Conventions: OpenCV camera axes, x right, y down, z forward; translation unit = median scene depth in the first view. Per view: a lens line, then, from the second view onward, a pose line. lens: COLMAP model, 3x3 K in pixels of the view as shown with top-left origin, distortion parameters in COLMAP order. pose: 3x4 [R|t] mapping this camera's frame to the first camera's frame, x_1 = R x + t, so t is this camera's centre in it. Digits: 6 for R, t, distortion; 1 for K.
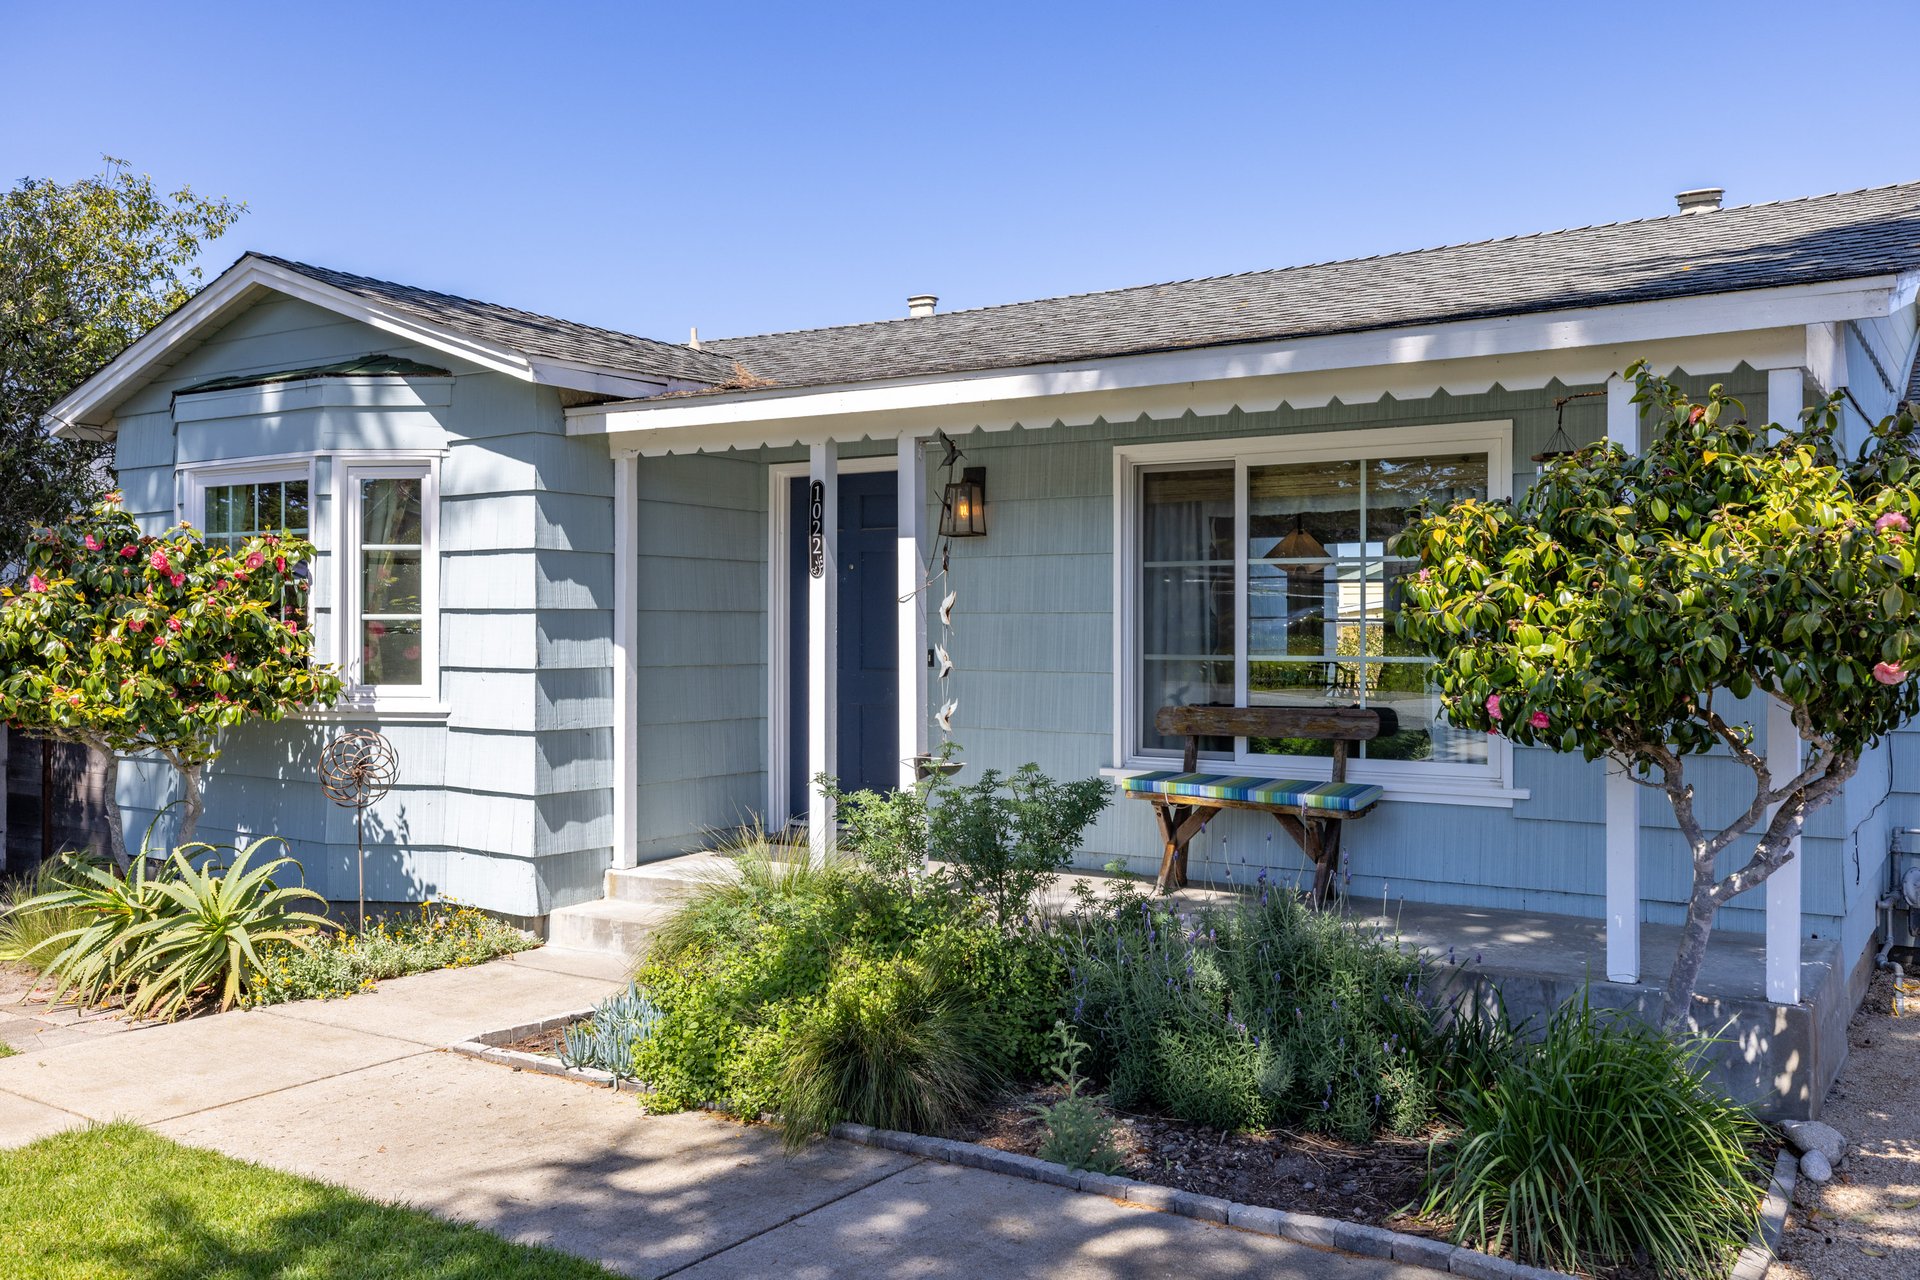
lens RADIAL K [[1617.1, 0, 961.7], [0, 1617.1, 628.6], [0, 0, 1]] dist [-0.000448, 0.001928]
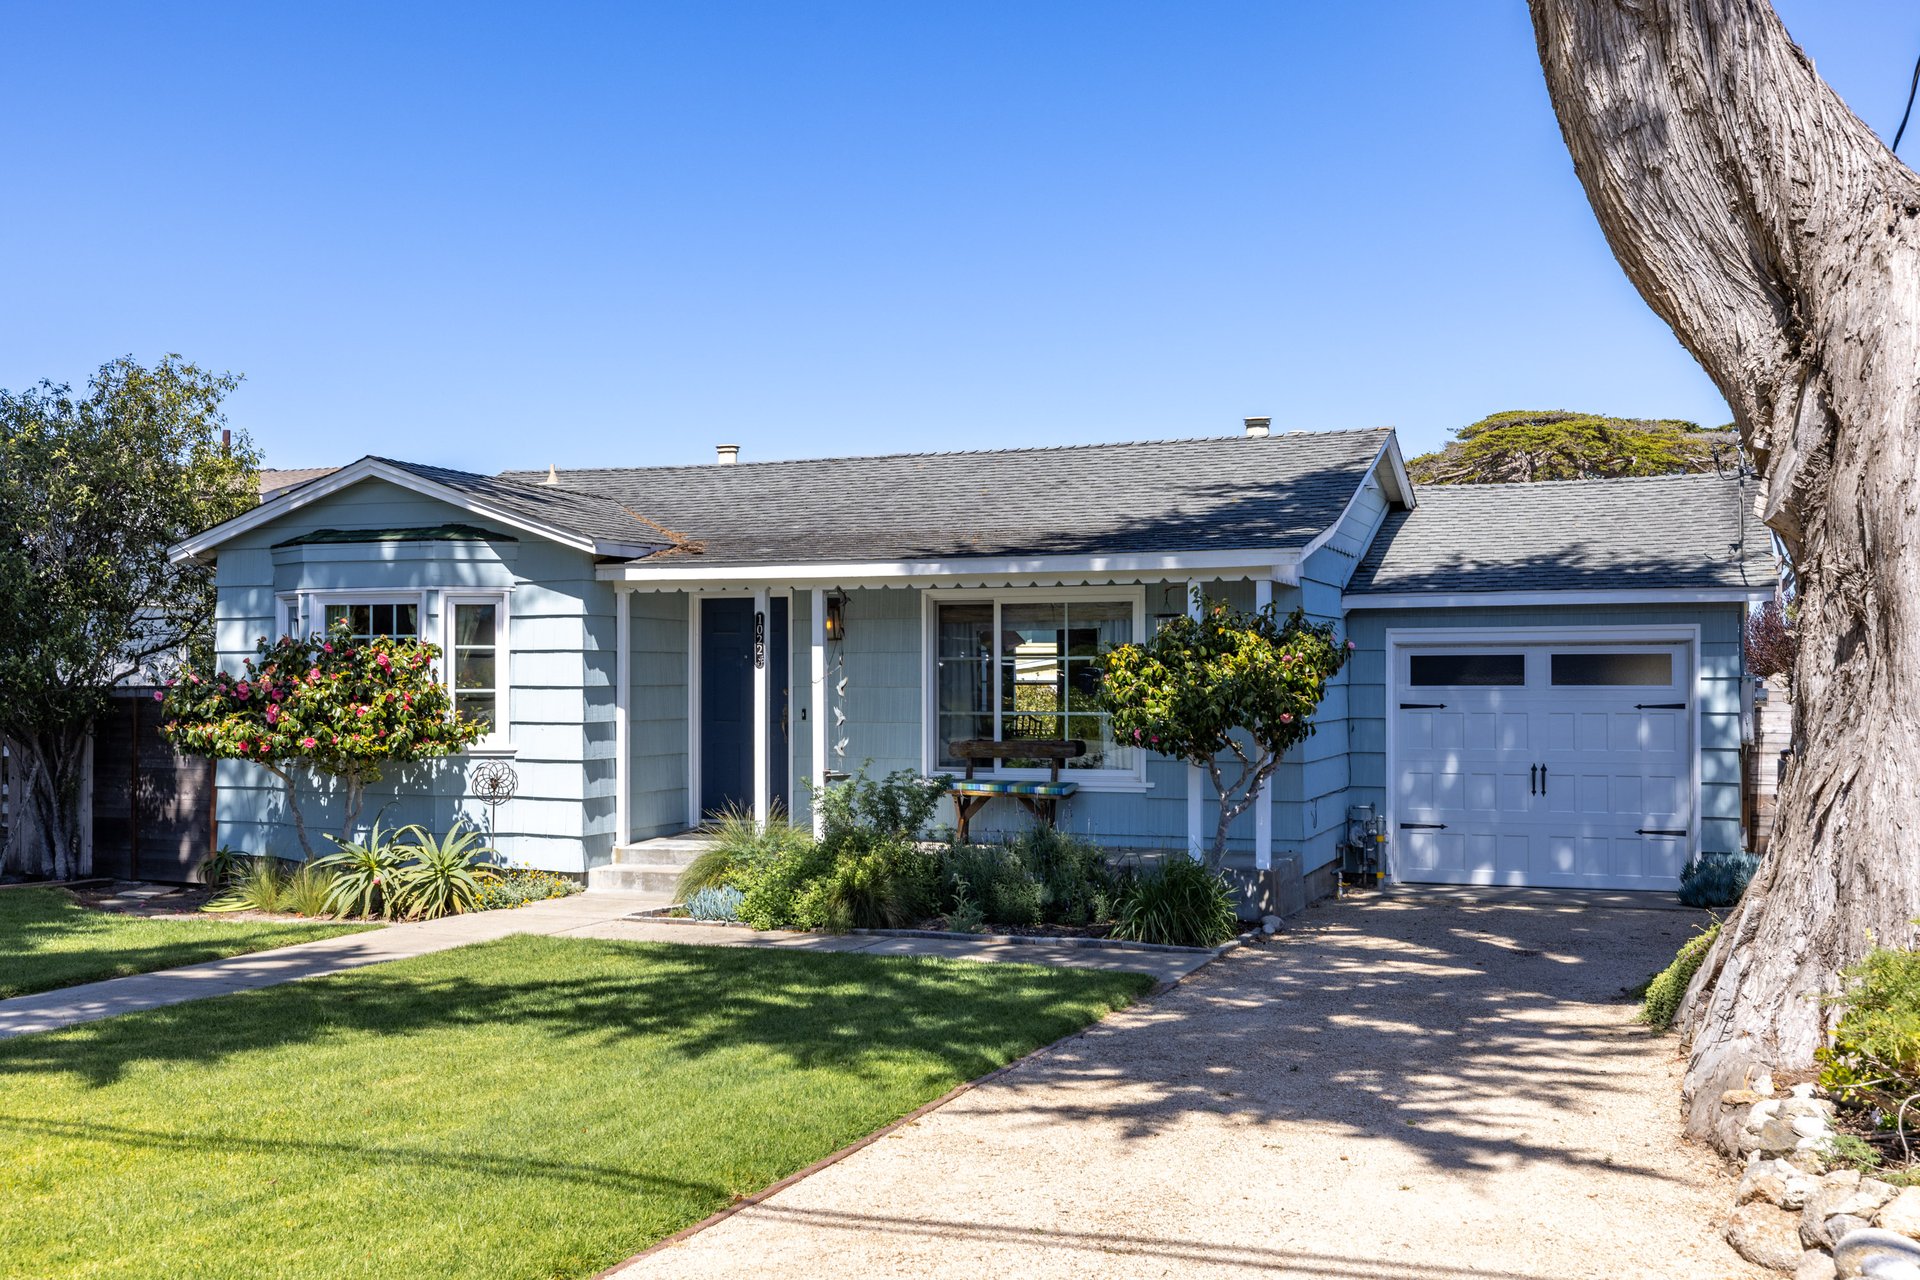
lens RADIAL K [[1914.6, 0, 918.7], [0, 1914.6, 644.3], [0, 0, 1]] dist [-0.001599, 0.003489]
pose [[0.978764, 0.000941, 0.204987, -0.329231], [0.002325, 0.999874, -0.015691, -0.023607], [-0.204976, 0.015835, 0.978639, -0.990494]]
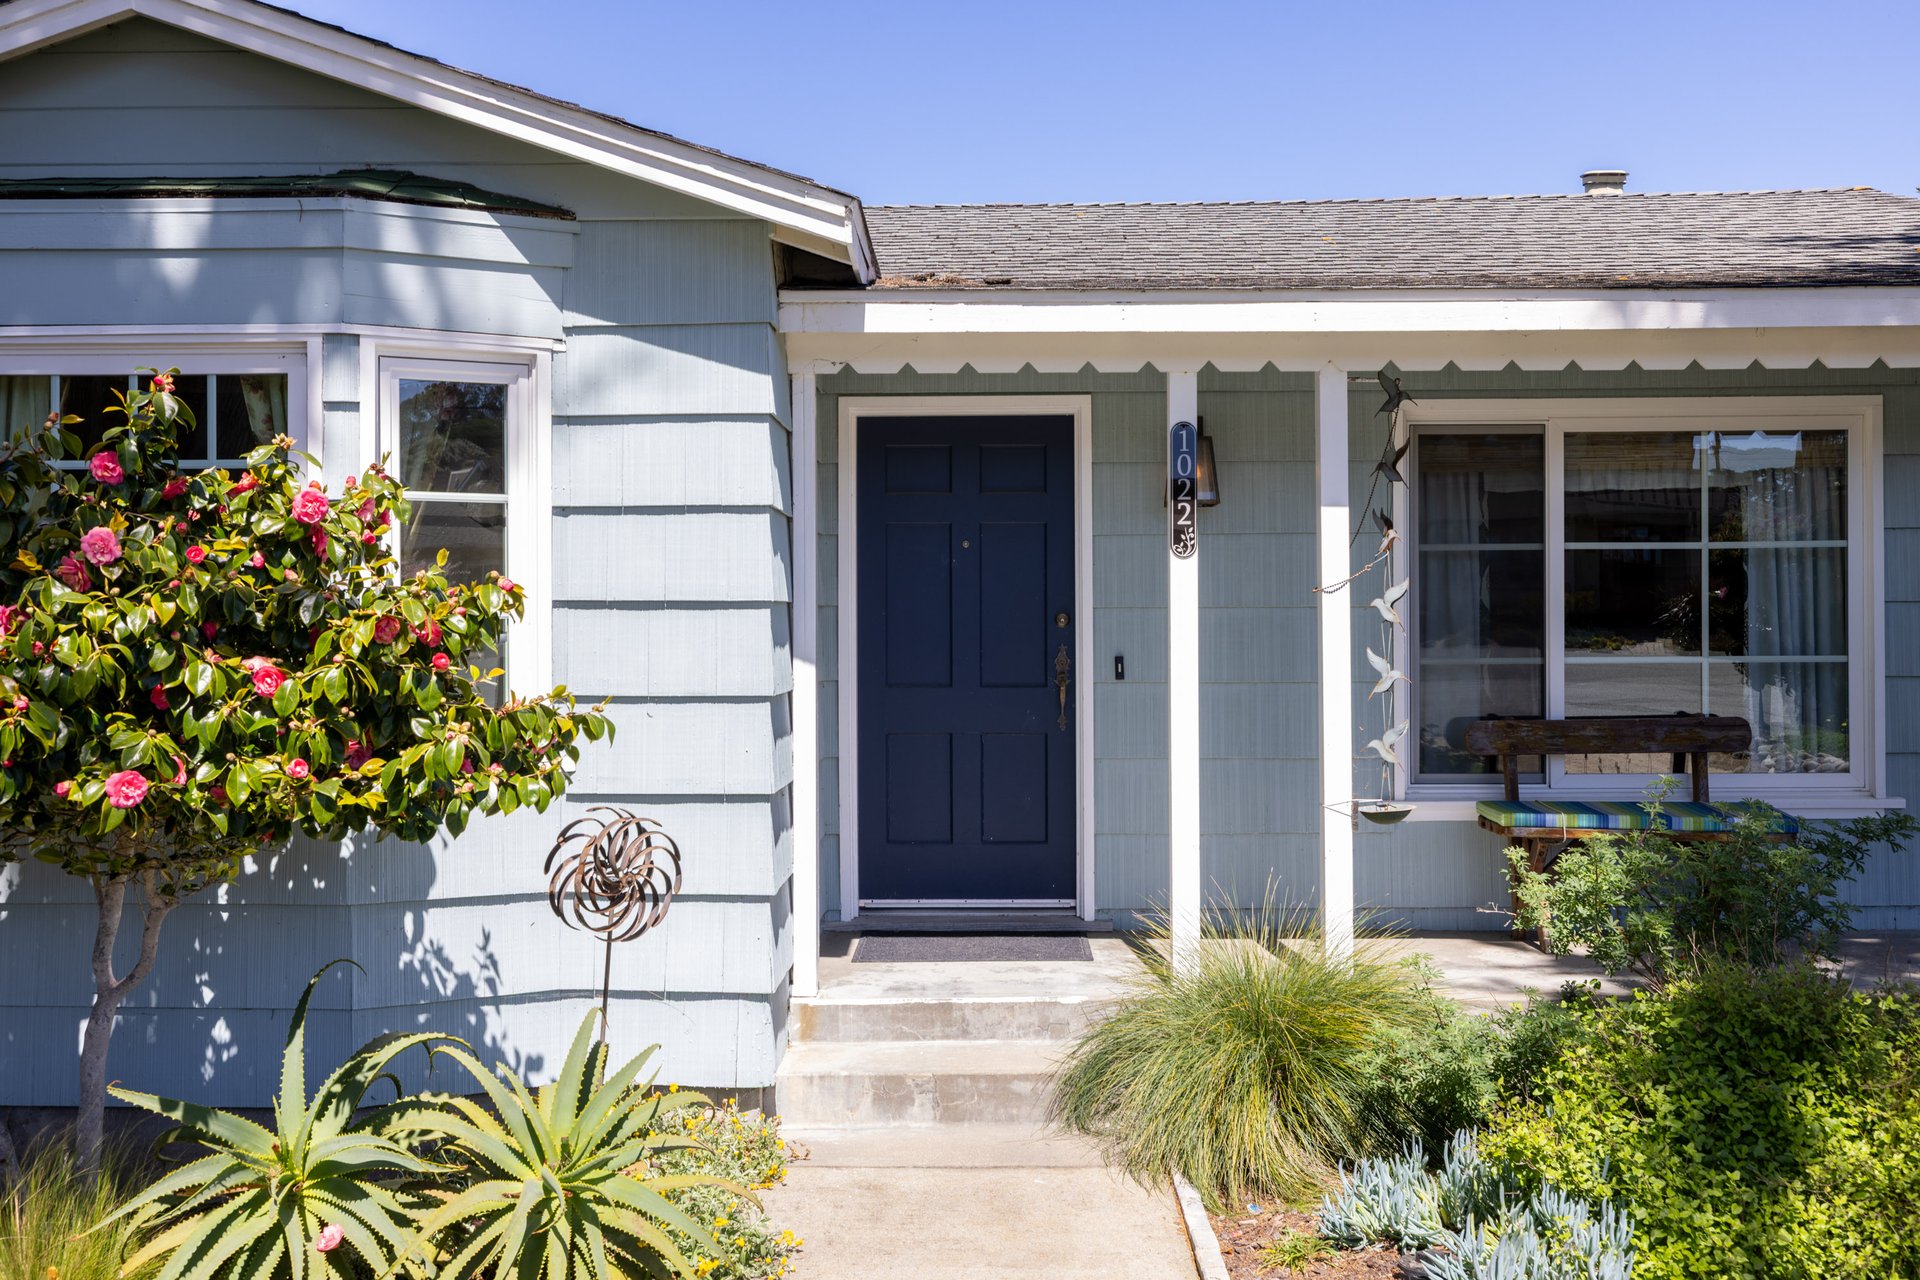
lens RADIAL K [[1822.4, 0, 960.0], [0, 1822.4, 640.0], [0, 0, 1]] dist [0.007171, 0.006663]
pose [[0.848603, -0.010113, 0.528934, -0.578114], [0.006323, 0.999940, 0.008974, -0.002992], [-0.528993, -0.004271, 0.848616, 0.351155]]
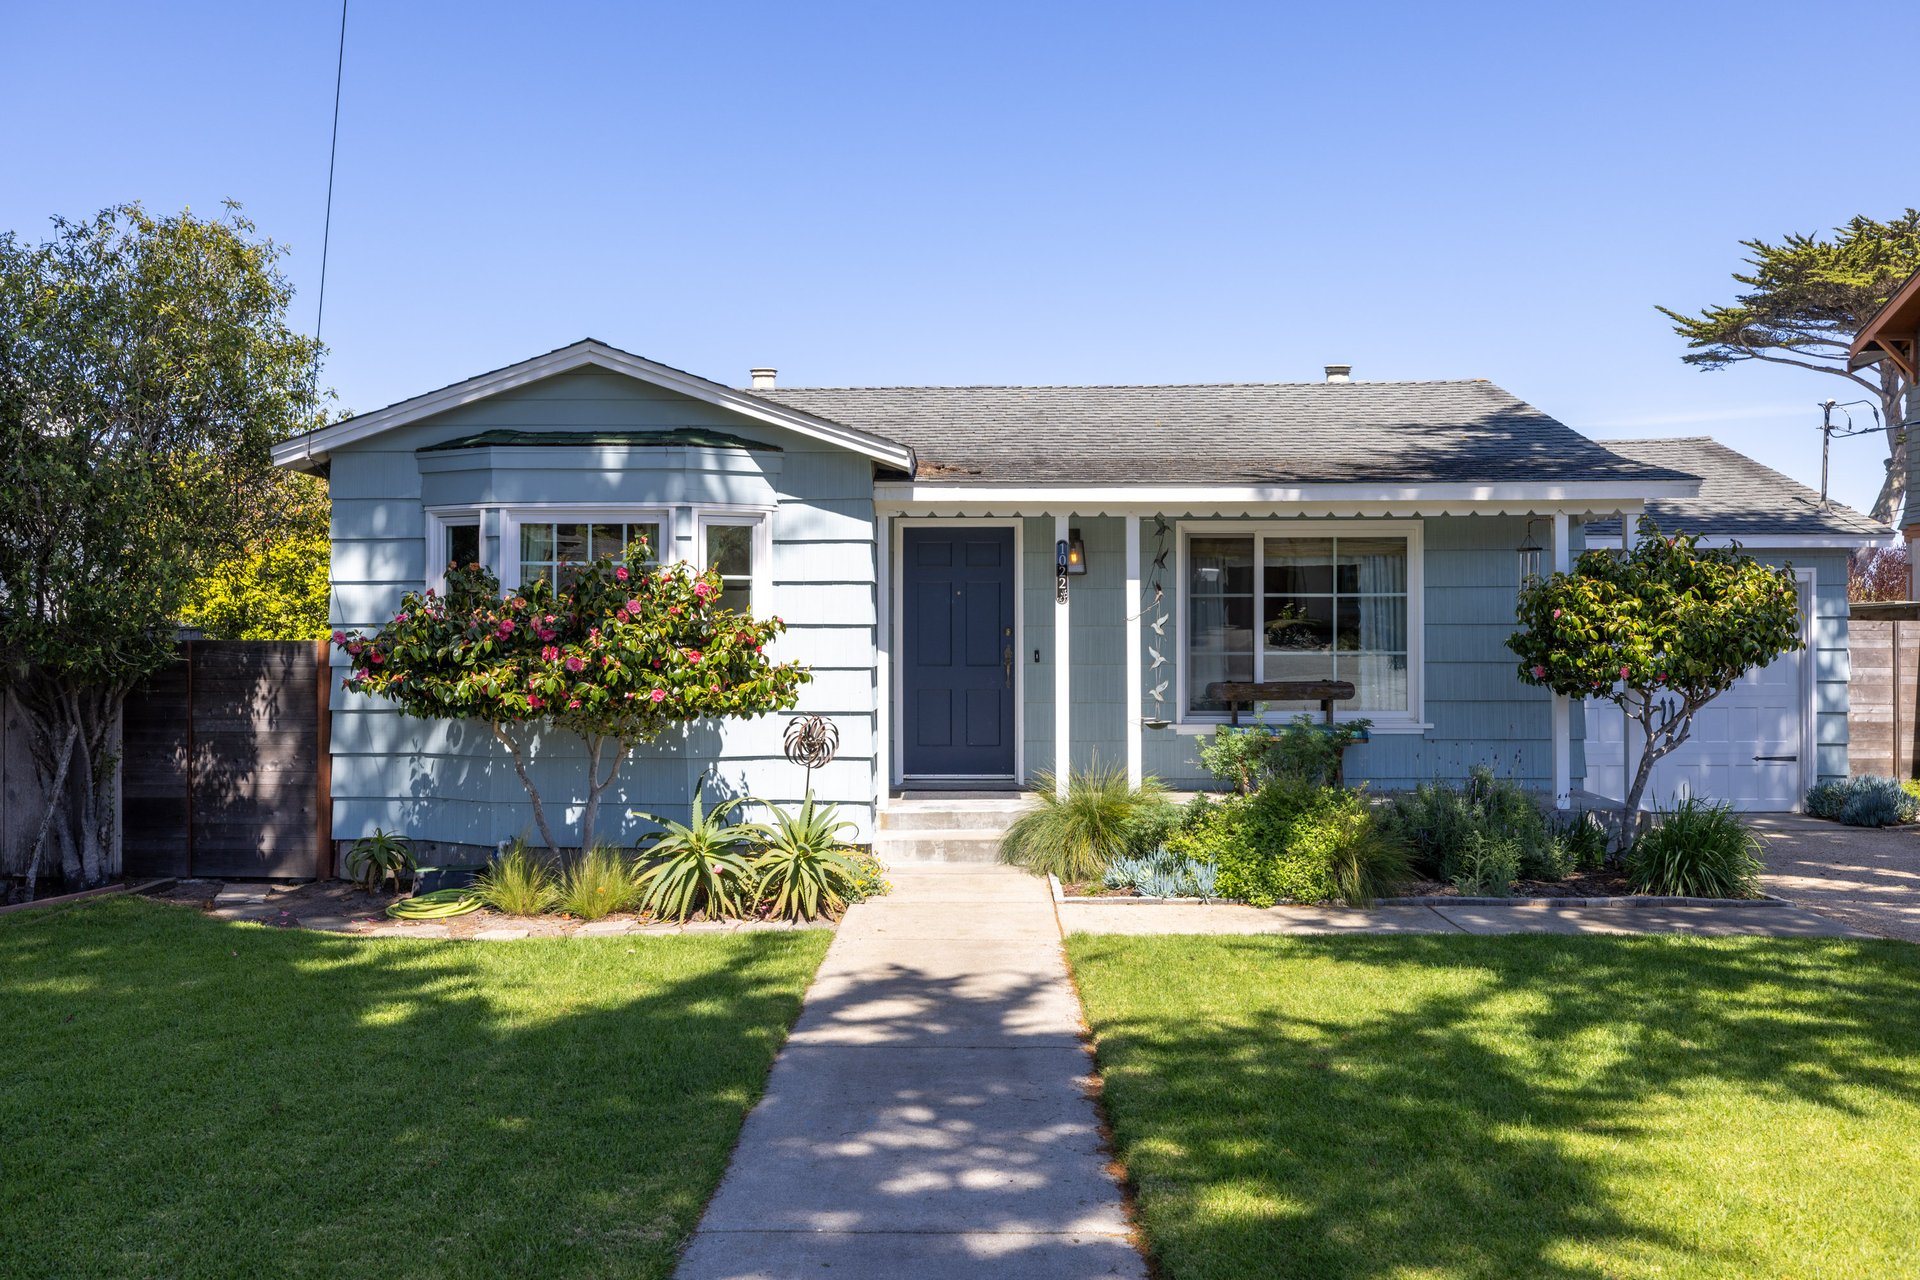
lens RADIAL K [[1617.1, 0, 961.7], [0, 1617.1, 628.6], [0, 0, 1]] dist [-0.000448, 0.001928]
pose [[0.844886, -0.003419, 0.534936, -0.946190], [0.002796, 0.999994, 0.001977, -0.011078], [-0.534940, -0.000175, 0.844890, -0.228705]]
